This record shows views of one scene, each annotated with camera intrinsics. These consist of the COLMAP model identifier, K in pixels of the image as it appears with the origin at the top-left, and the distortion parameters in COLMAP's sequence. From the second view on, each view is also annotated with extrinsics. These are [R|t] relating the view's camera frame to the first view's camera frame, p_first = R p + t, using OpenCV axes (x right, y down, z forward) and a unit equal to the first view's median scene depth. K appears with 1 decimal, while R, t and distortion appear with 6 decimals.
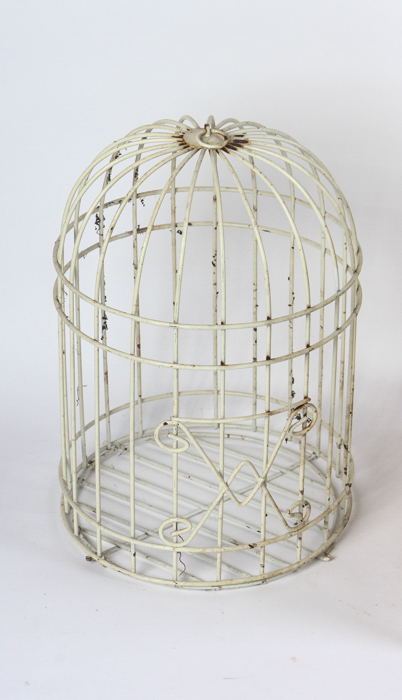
lens RADIAL K [[1162.9, 0, 203.1], [0, 1162.9, 349.4], [0, 0, 1]] dist [0.078910, 0.000000]
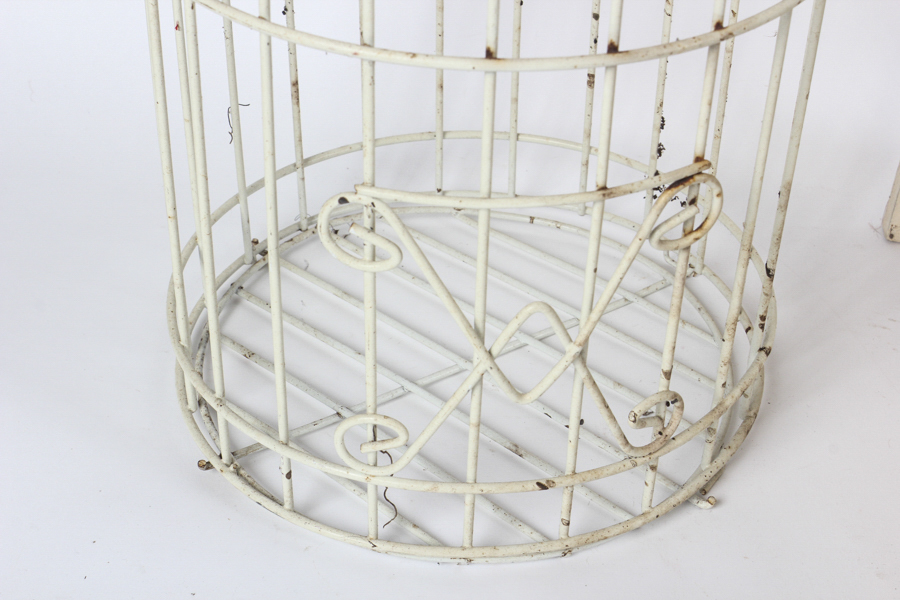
lens RADIAL K [[1565.1, 0, 448.5], [0, 1565.1, 296.7], [0, 0, 1]] dist [-0.066044, 0.000000]
pose [[0.996434, 0.071738, -0.044423, 0.025620], [-0.064951, 0.988175, 0.138891, 0.016616], [0.053861, -0.135511, 0.989311, 0.397719]]
